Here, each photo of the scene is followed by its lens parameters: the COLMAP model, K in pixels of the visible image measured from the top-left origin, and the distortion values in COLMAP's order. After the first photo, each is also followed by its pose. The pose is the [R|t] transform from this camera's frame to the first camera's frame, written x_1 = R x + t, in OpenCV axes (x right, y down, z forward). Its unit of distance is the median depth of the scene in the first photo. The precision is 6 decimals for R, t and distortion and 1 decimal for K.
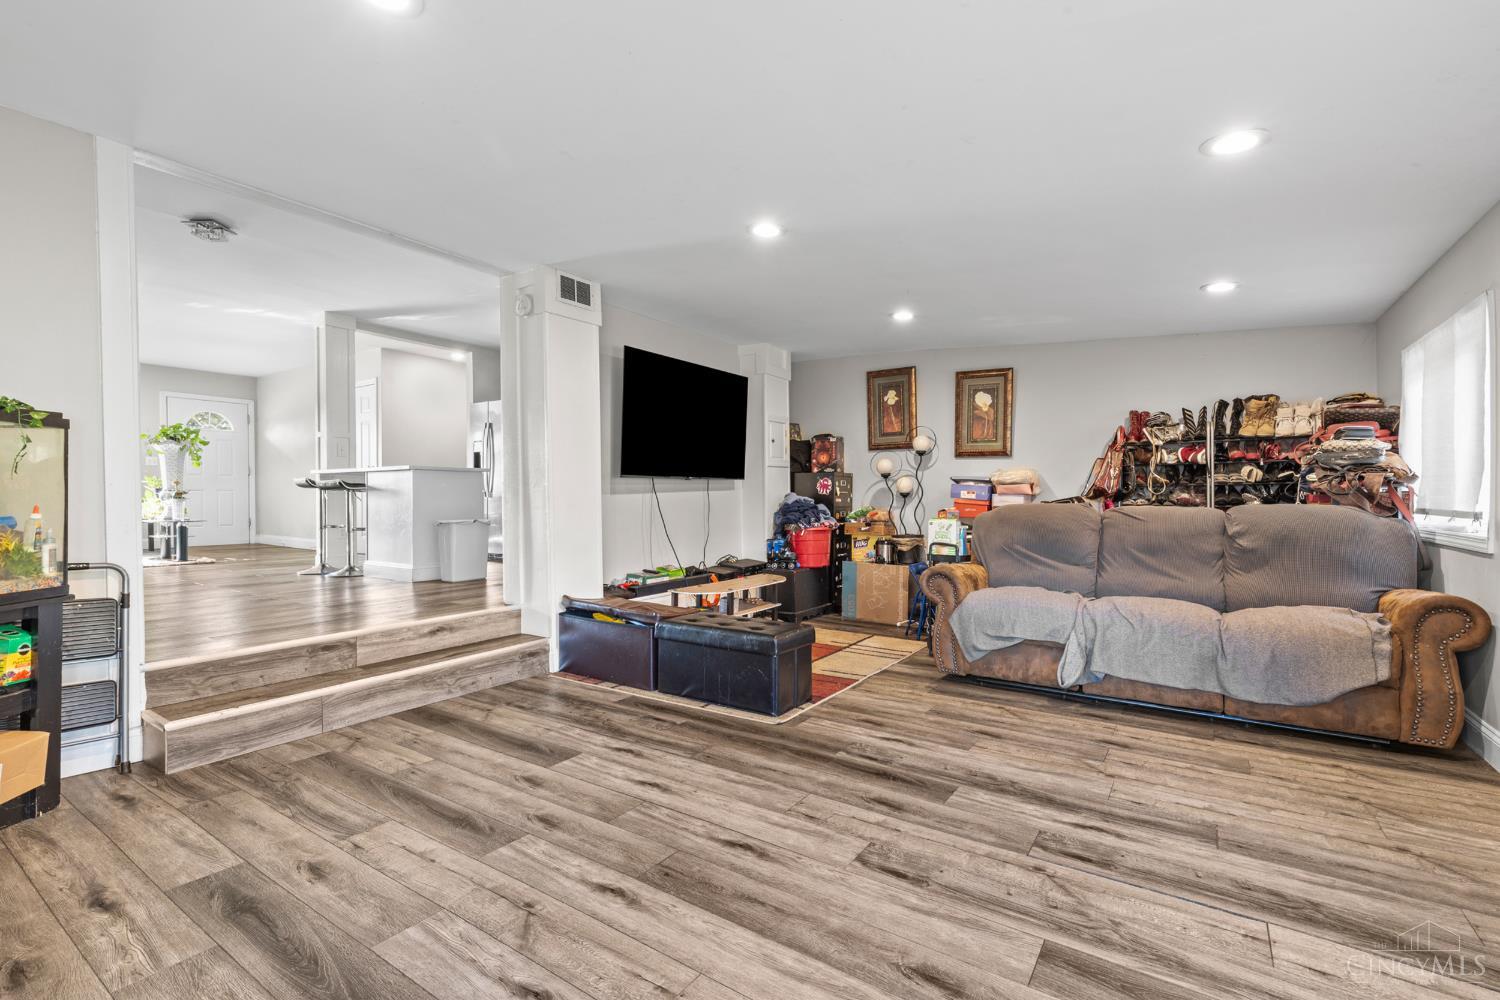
lens RADIAL K [[669.6, 0, 744.3], [0, 669.6, 498.2], [0, 0, 1]] dist [0.005057, 0.000094]
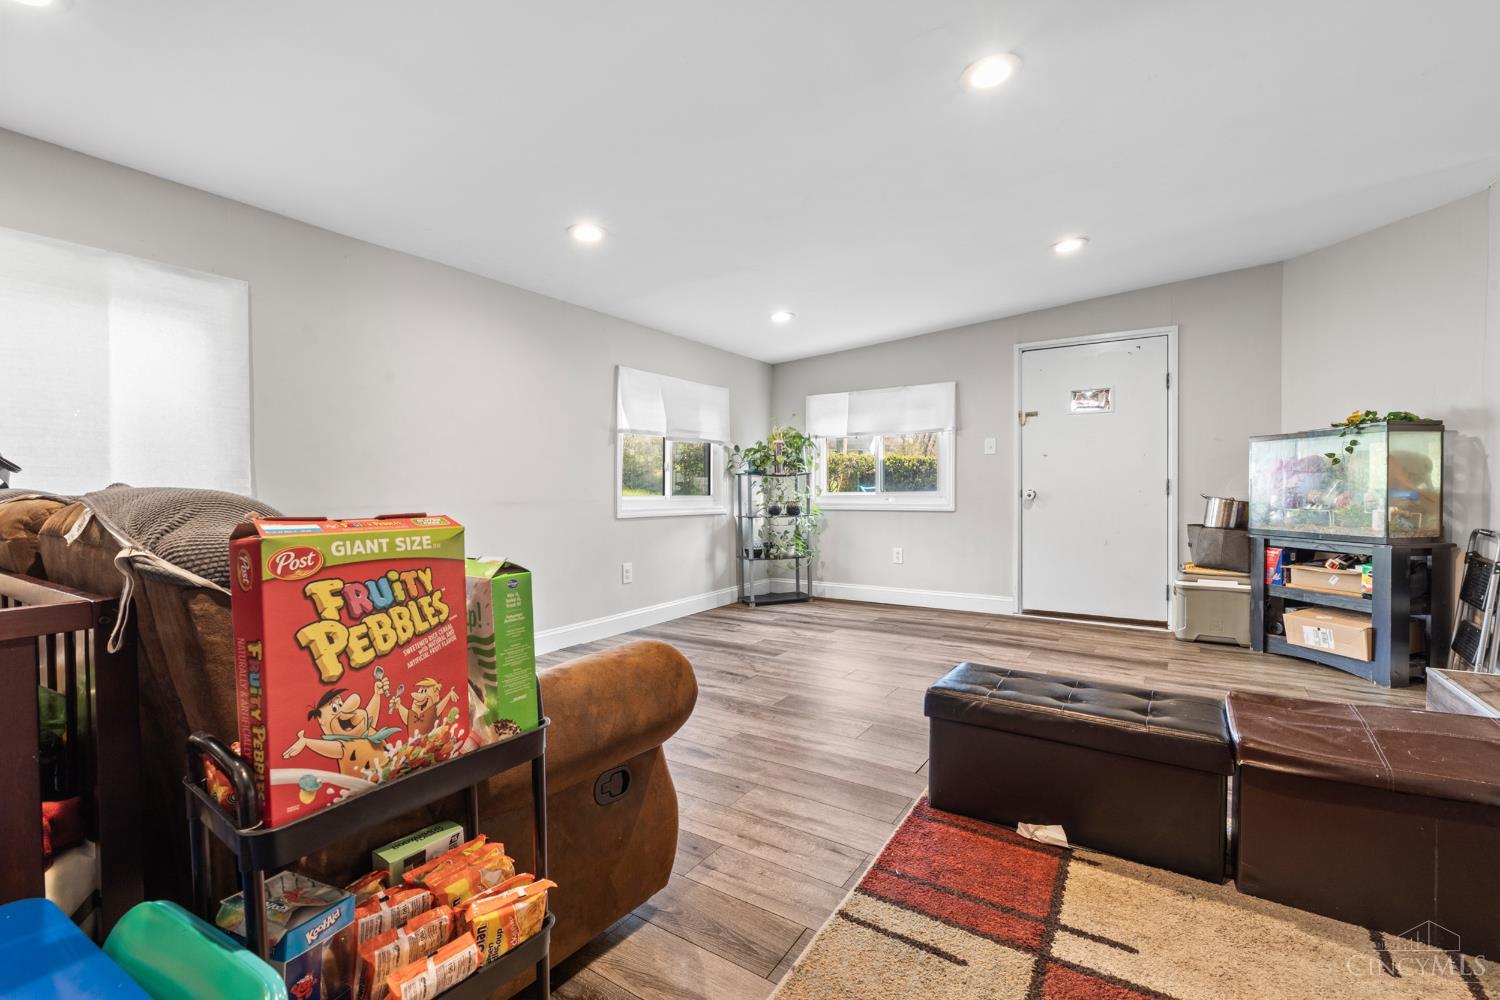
lens RADIAL K [[669.6, 0, 744.3], [0, 669.6, 498.2], [0, 0, 1]] dist [0.005057, 0.000094]
pose [[-0.999710, 0.005033, -0.023547, 0.315002], [0.004790, 0.999935, 0.010385, 0.016418], [0.023597, 0.010269, -0.999669, 1.786374]]
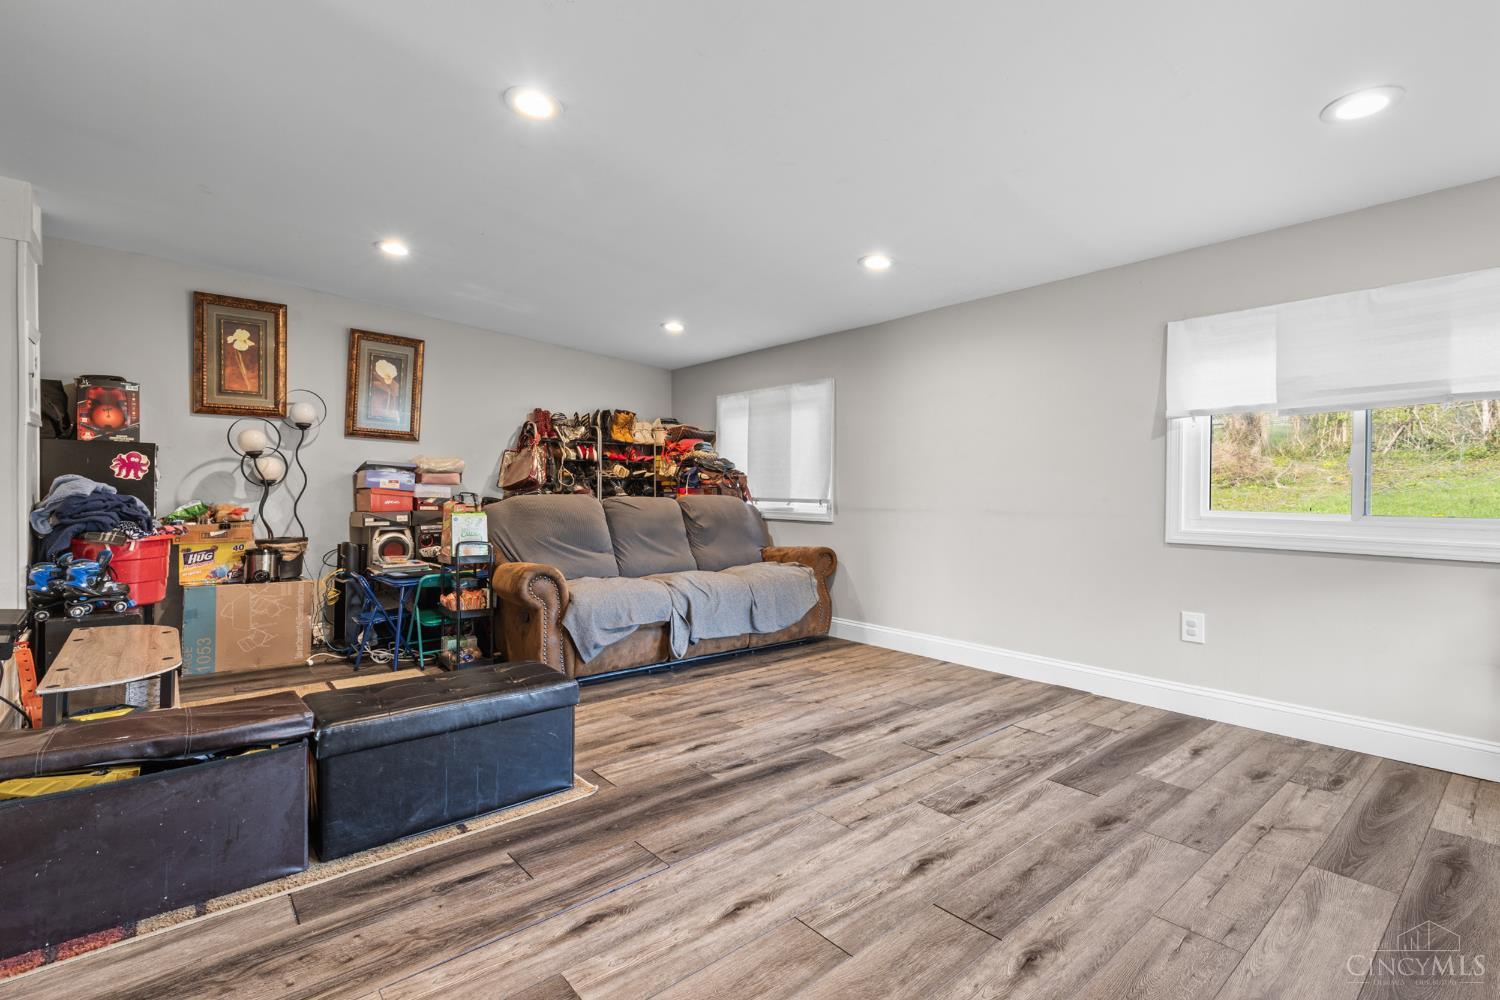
lens RADIAL K [[680.7, 0, 743.6], [0, 680.7, 493.1], [0, 0, 1]] dist [0.004033, -0.000083]
pose [[0.268104, 0.000825, 0.963390, -0.634237], [-0.007674, 0.999970, 0.001279, 0.002866], [-0.963359, -0.007736, 0.268102, 0.638967]]
